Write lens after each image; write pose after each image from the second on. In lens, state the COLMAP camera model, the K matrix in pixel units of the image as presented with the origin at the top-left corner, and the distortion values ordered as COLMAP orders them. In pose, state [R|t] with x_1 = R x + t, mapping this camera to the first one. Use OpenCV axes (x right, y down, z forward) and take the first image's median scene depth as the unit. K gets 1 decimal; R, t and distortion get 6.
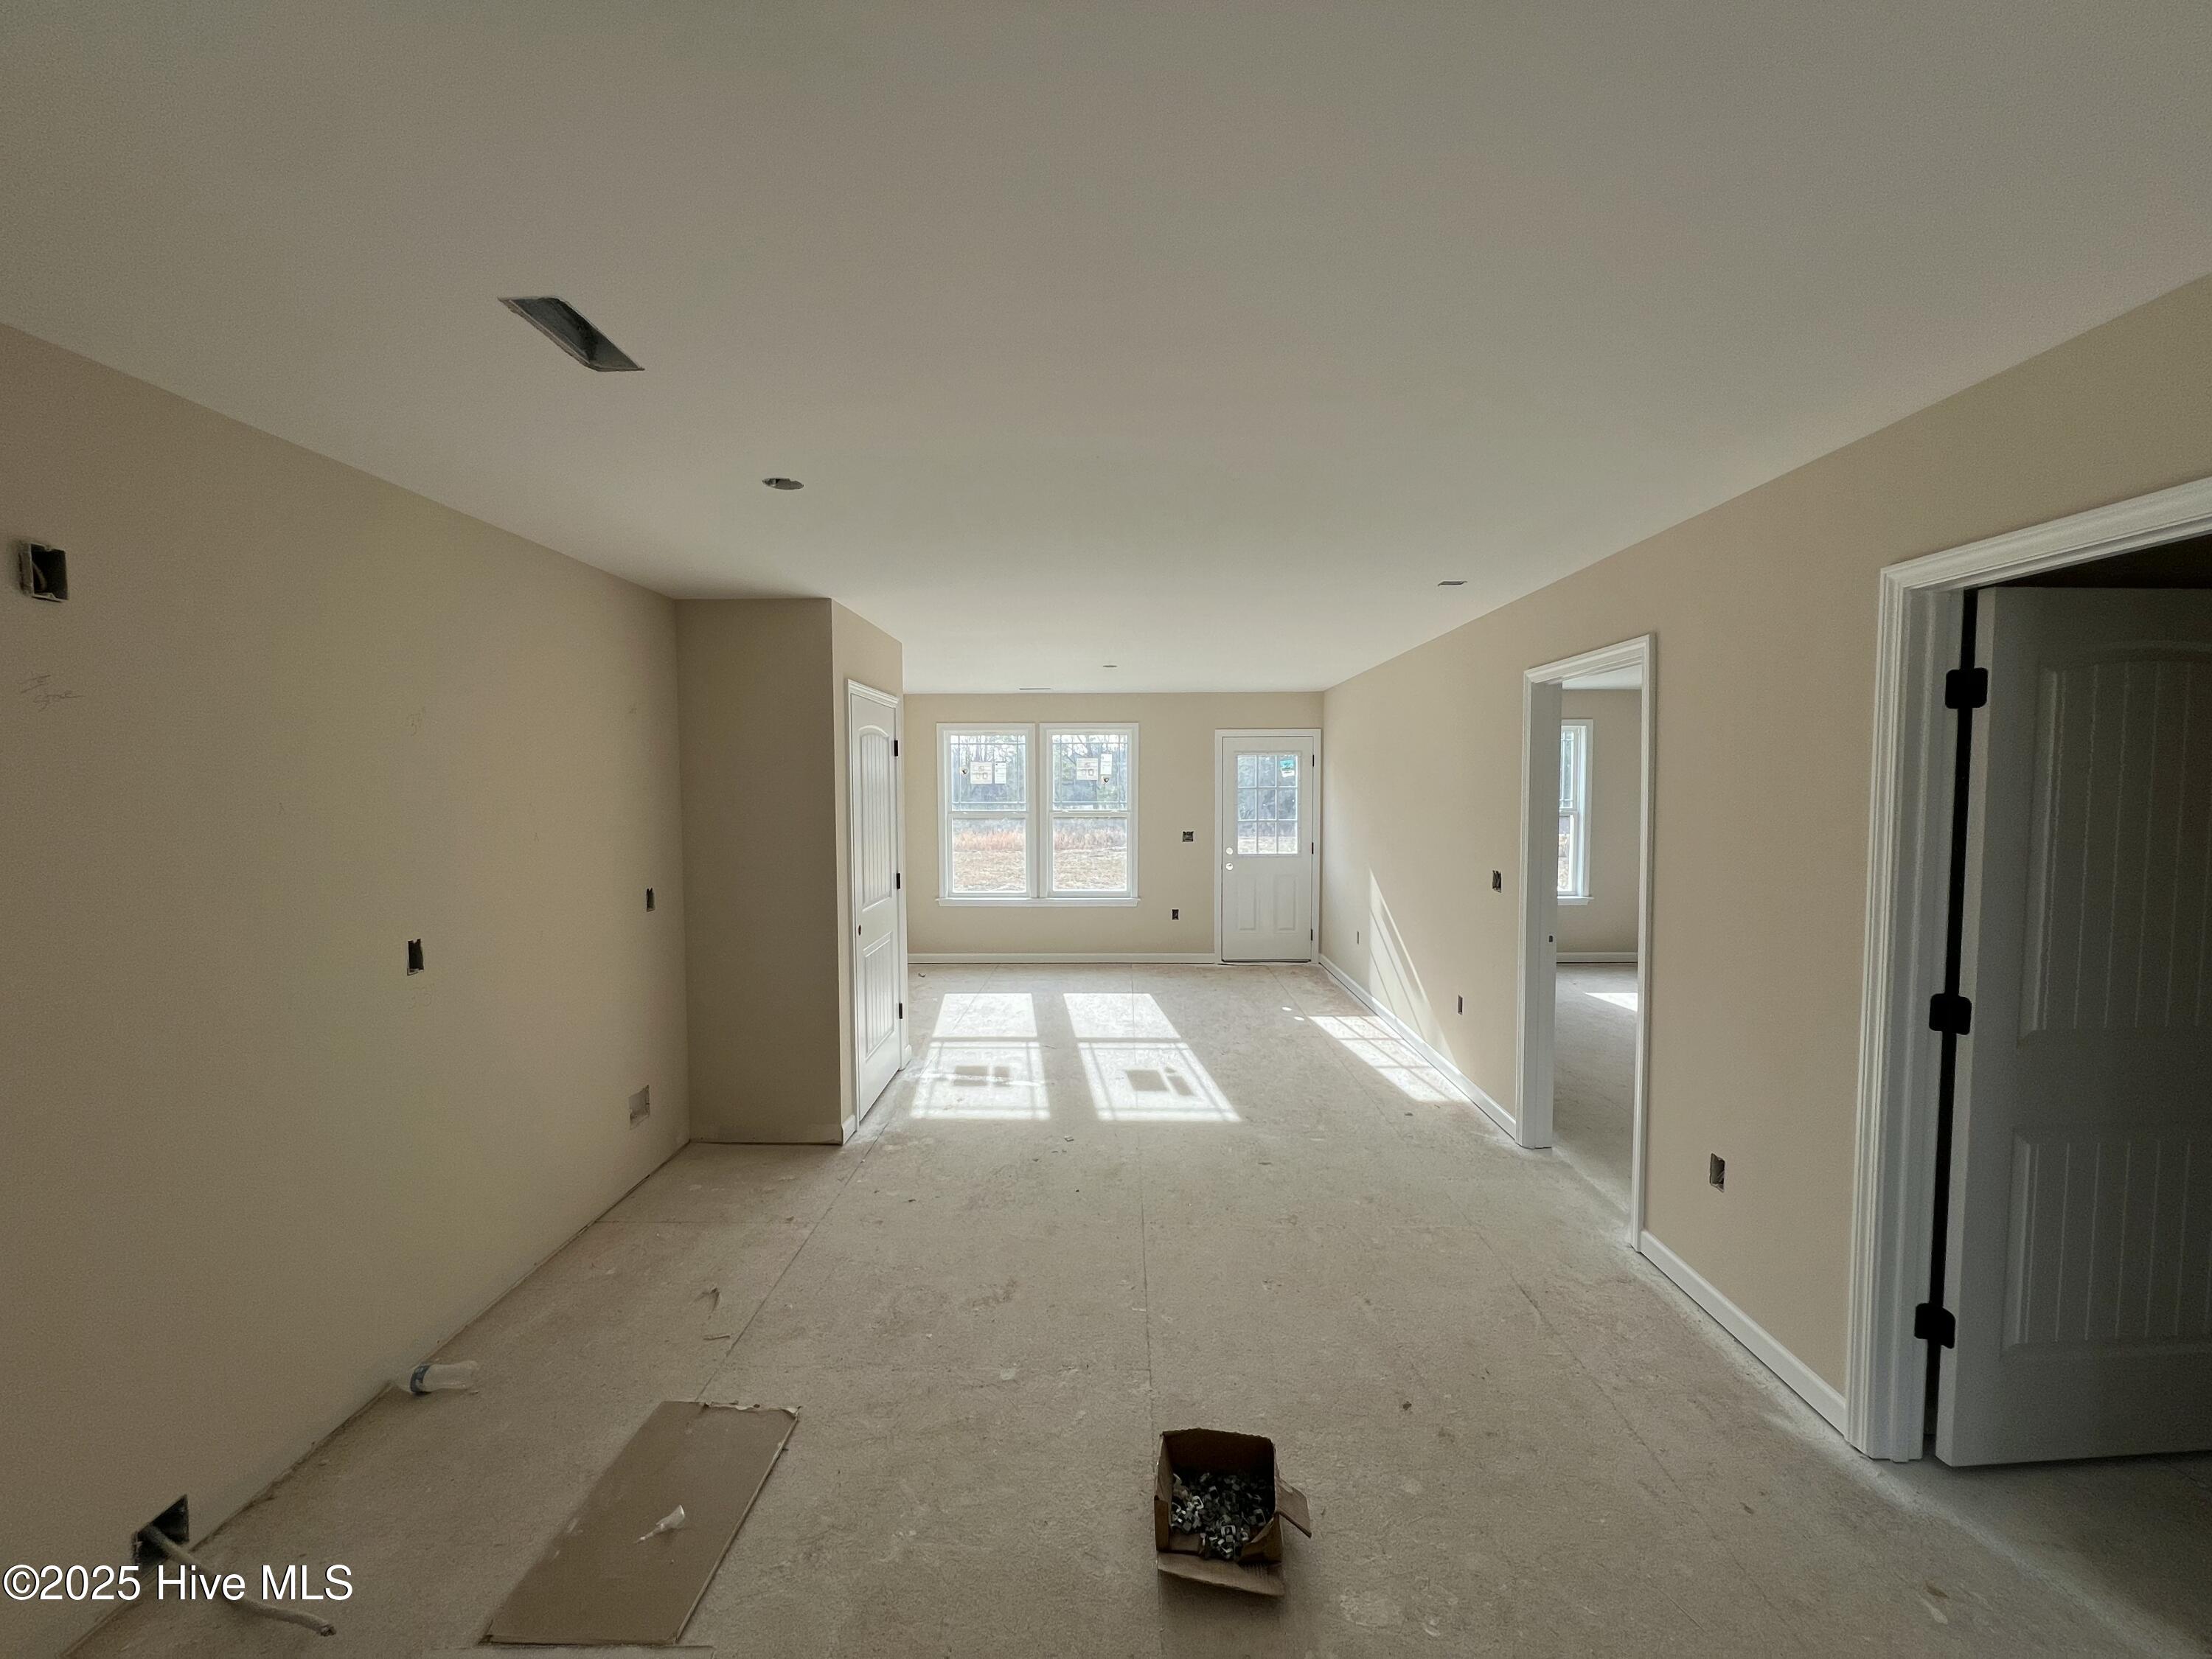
lens RADIAL K [[882.6, 0, 1103.9], [0, 882.6, 832.9], [0, 0, 1]] dist [0.000347, -0.000708]
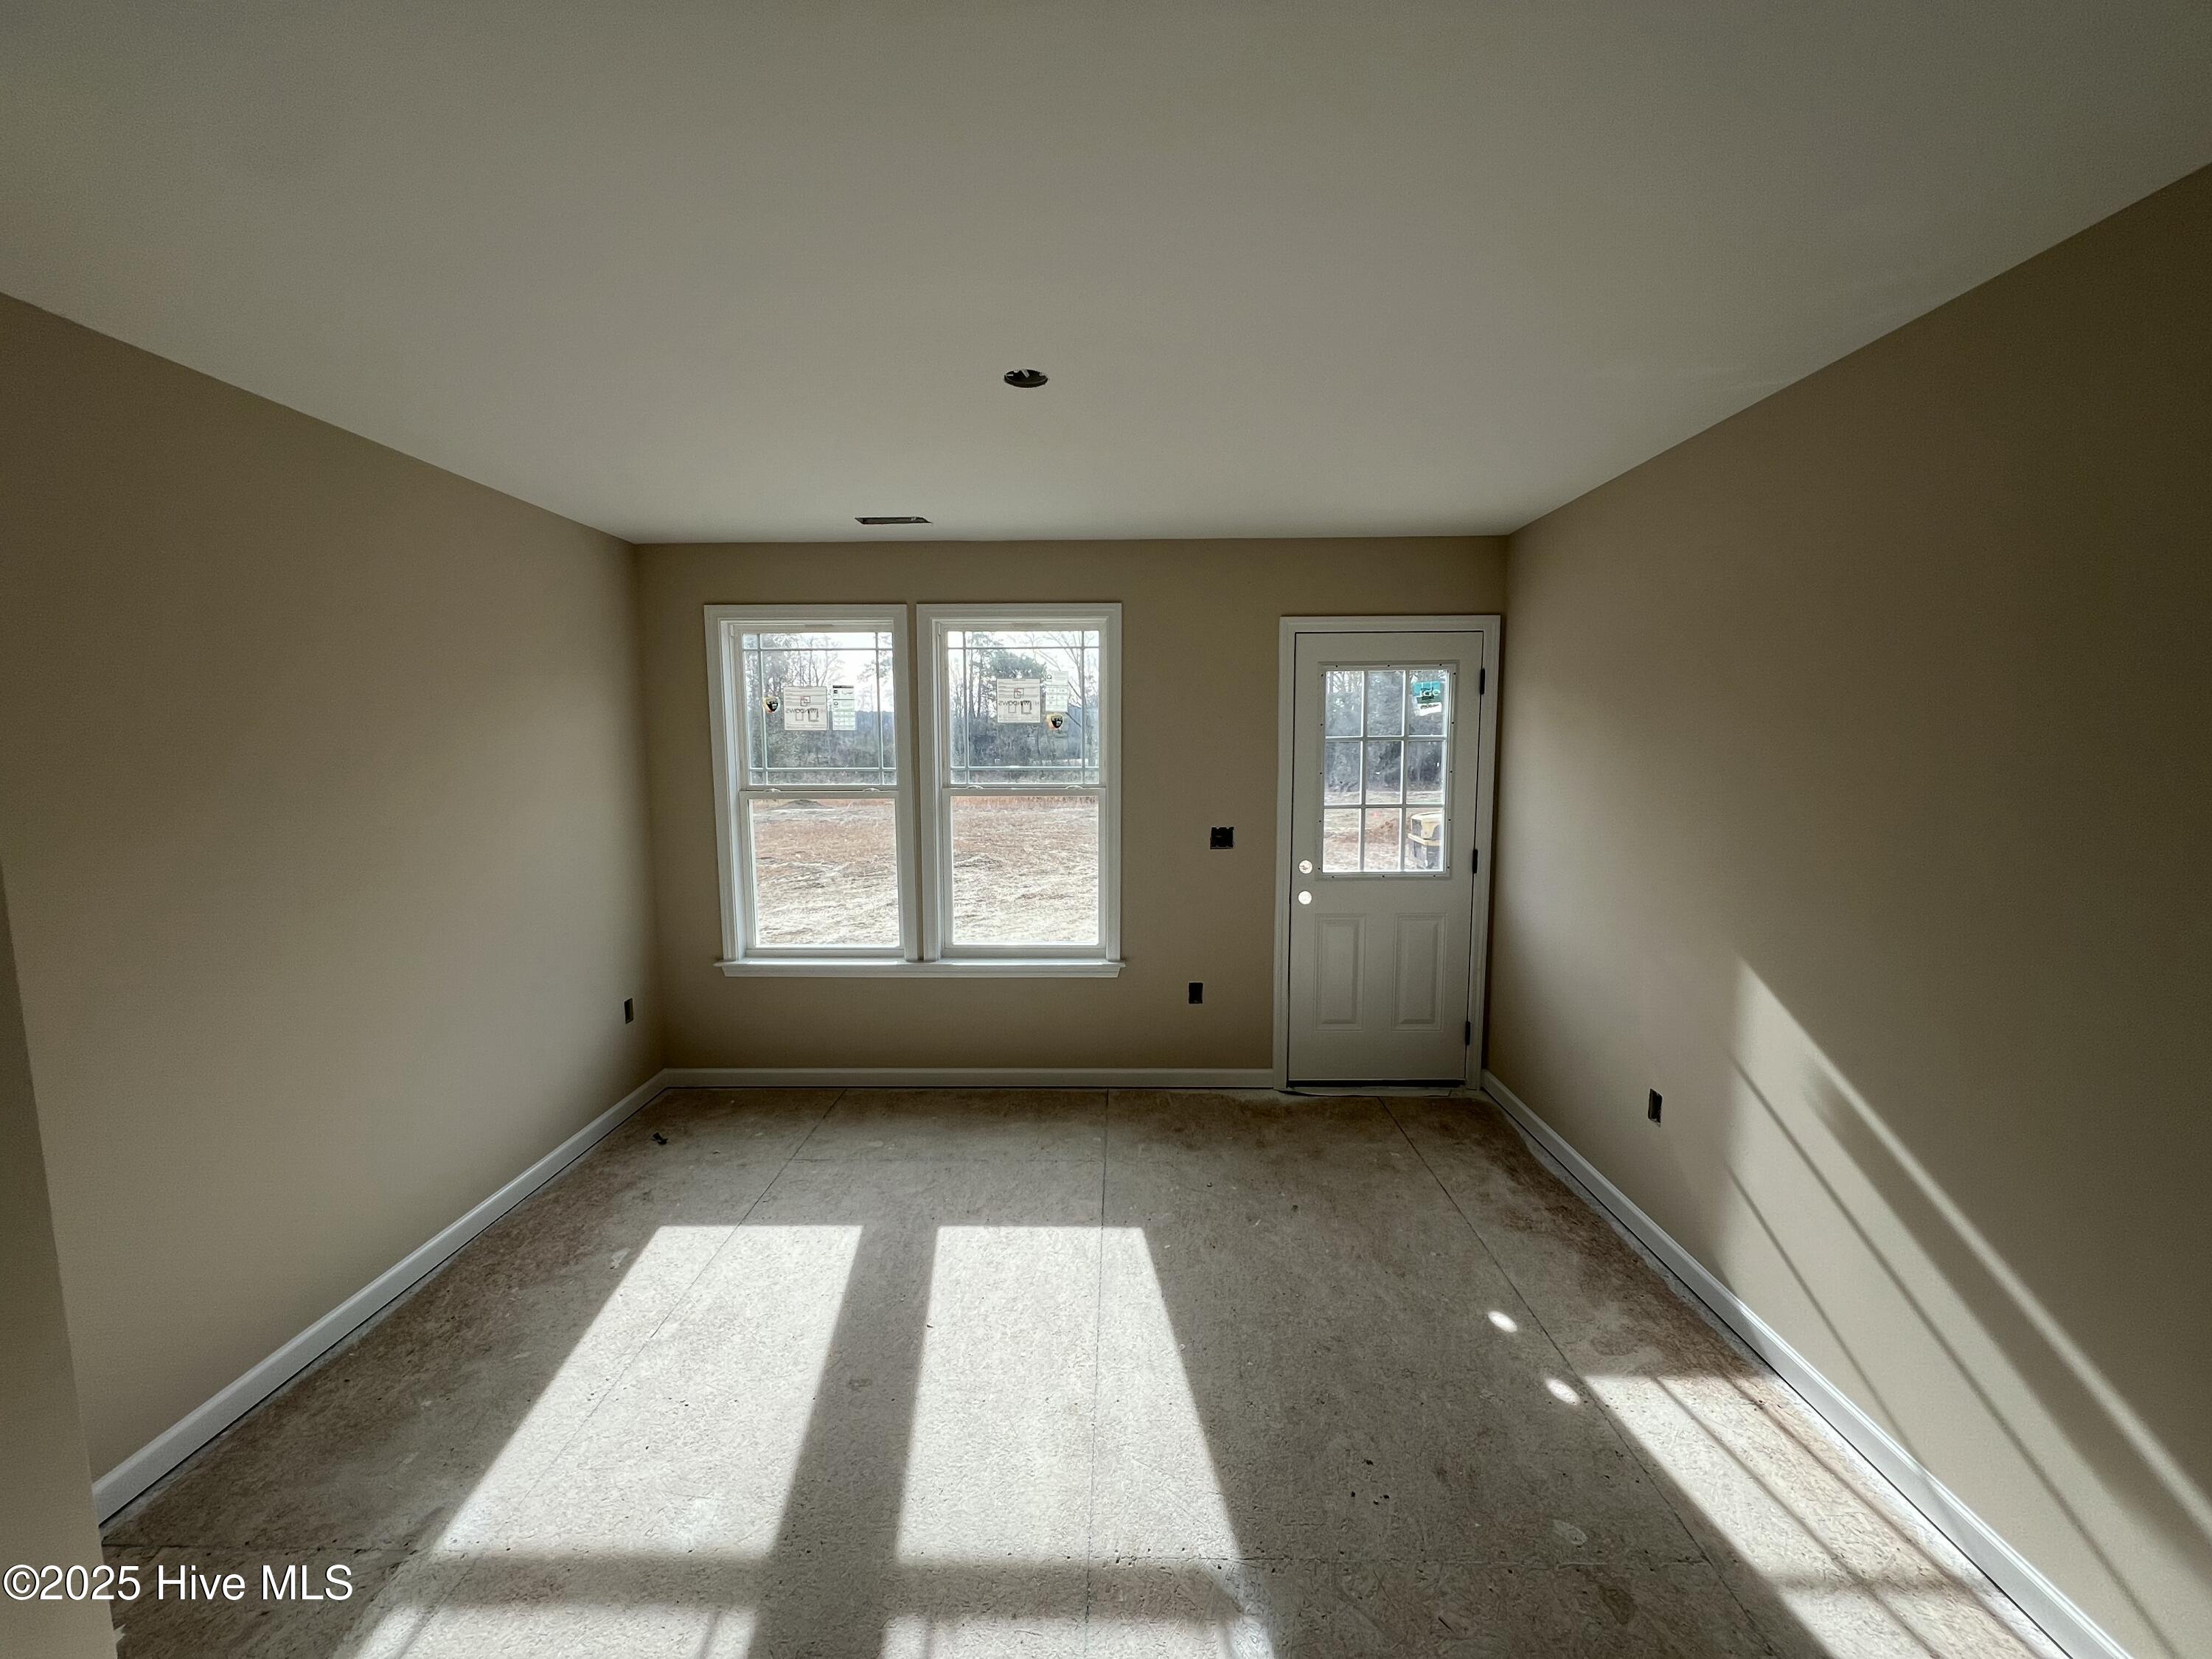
lens RADIAL K [[882.6, 0, 1103.9], [0, 882.6, 832.9], [0, 0, 1]] dist [0.000347, -0.000708]
pose [[0.999984, -0.001647, 0.005441, 0.026568], [0.001320, 0.998228, 0.059499, -0.028044], [-0.005529, -0.059491, 0.998214, 0.509085]]
